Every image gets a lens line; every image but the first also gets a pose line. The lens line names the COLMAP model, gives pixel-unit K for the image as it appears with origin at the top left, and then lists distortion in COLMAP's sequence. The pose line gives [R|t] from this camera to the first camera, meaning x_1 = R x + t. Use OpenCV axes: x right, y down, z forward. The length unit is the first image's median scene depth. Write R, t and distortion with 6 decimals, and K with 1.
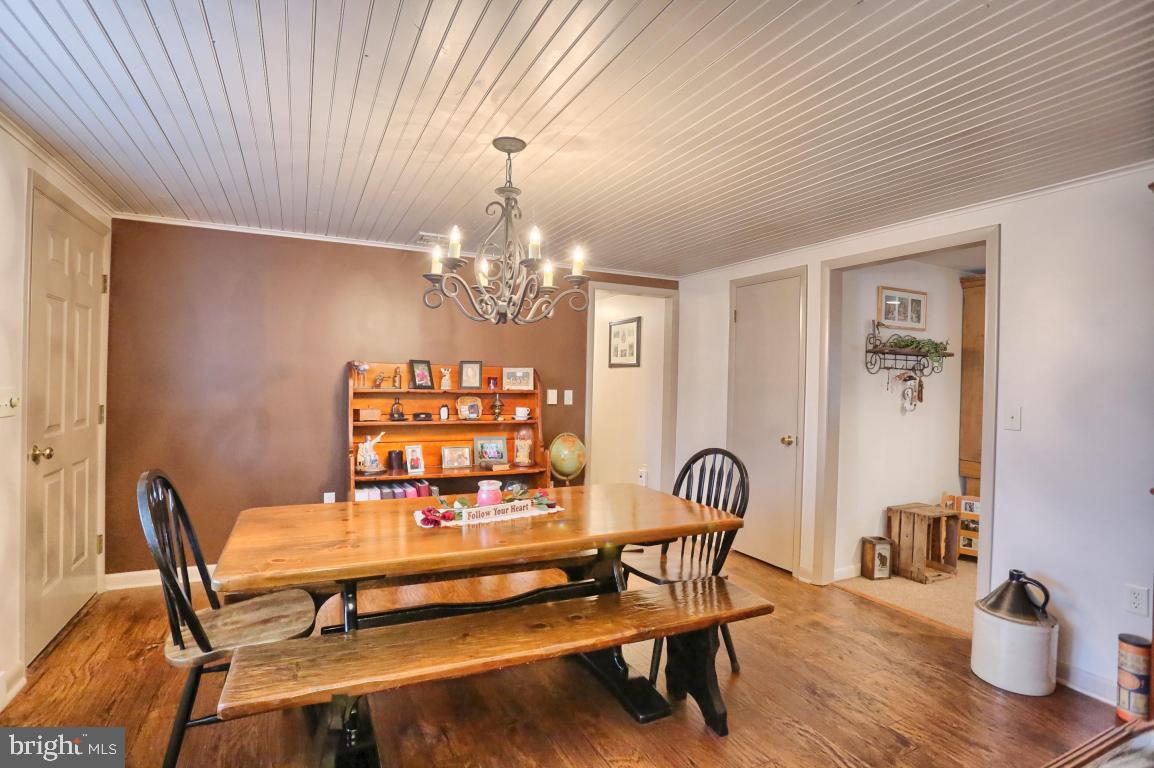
lens RADIAL K [[591.2, 0, 570.6], [0, 591.2, 382.0], [0, 0, 1]] dist [-0.067232, 0.044702]
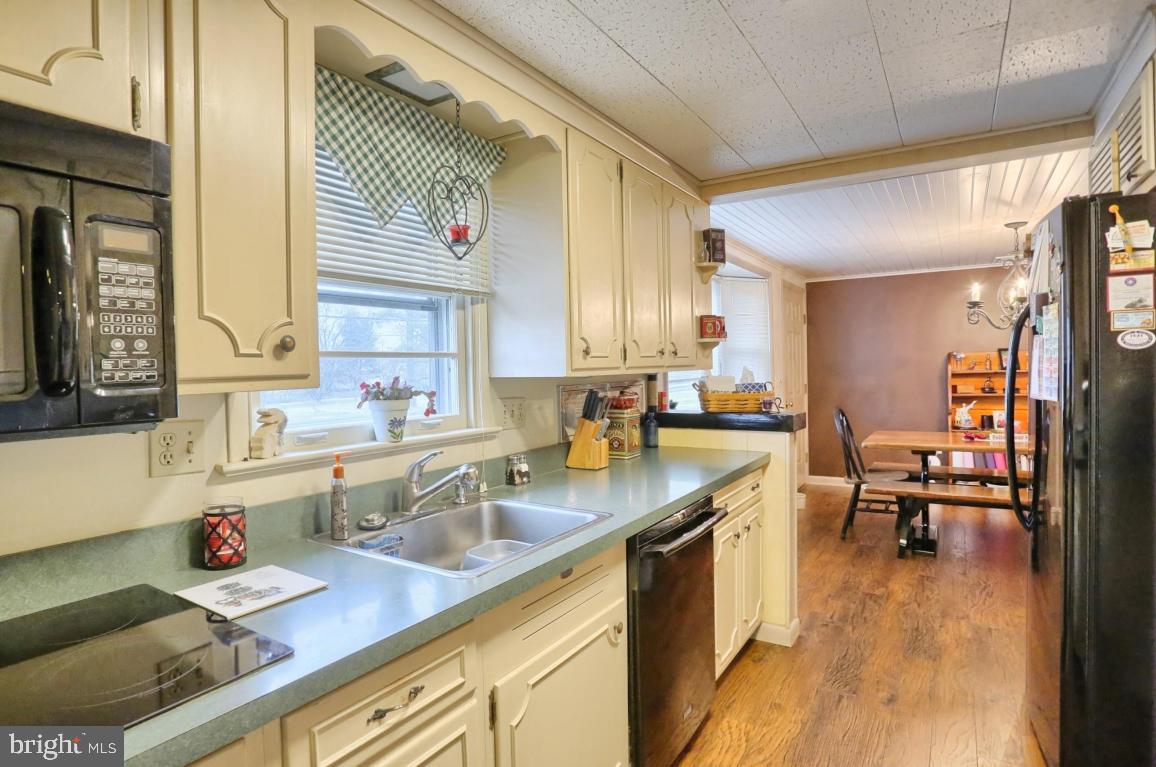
lens RADIAL K [[621.8, 0, 561.2], [0, 621.8, 381.2], [0, 0, 1]] dist [-0.069223, 0.027236]
pose [[0.530778, -0.019710, -0.847282, 0.400484], [0.034533, 0.999402, -0.001615, 0.005043], [0.846807, -0.028402, 0.531142, -0.640646]]
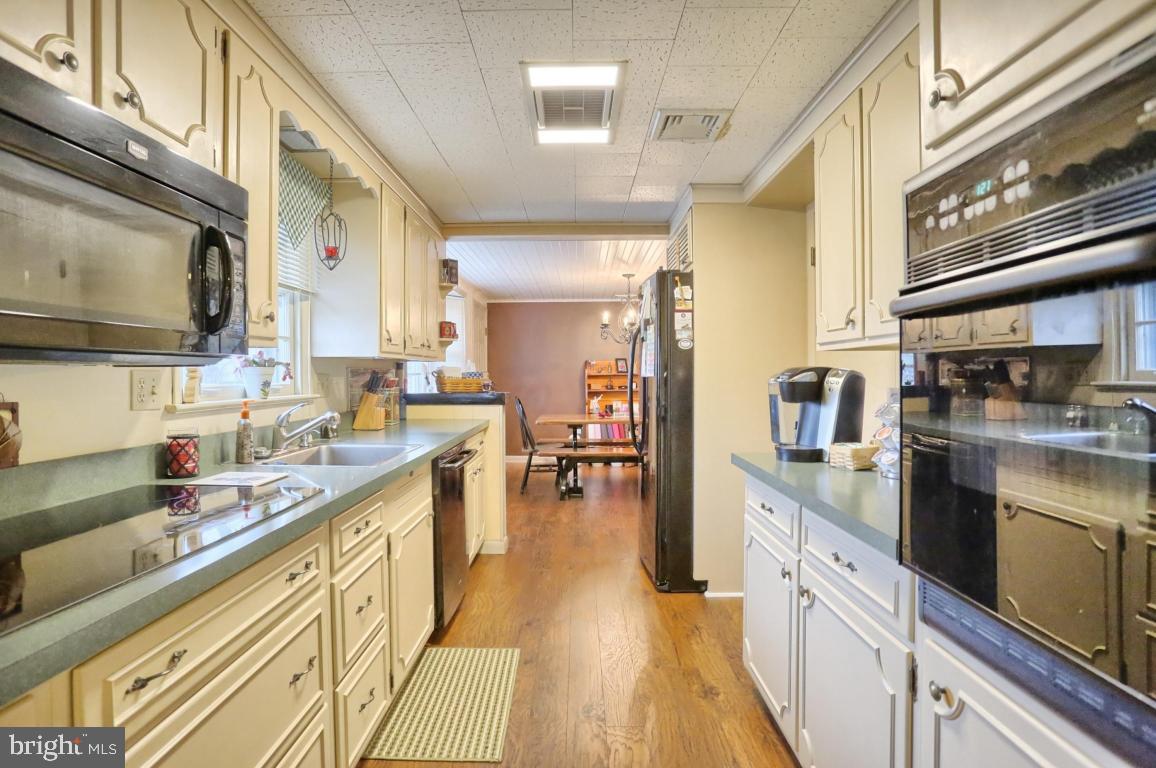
lens RADIAL K [[592.2, 0, 571.6], [0, 592.2, 382.0], [0, 0, 1]] dist [-0.067232, 0.044702]
pose [[0.902417, -0.024767, -0.430152, 0.474185], [0.027898, 0.999610, 0.000973, 0.037601], [0.429960, -0.012879, 0.902756, -0.903089]]
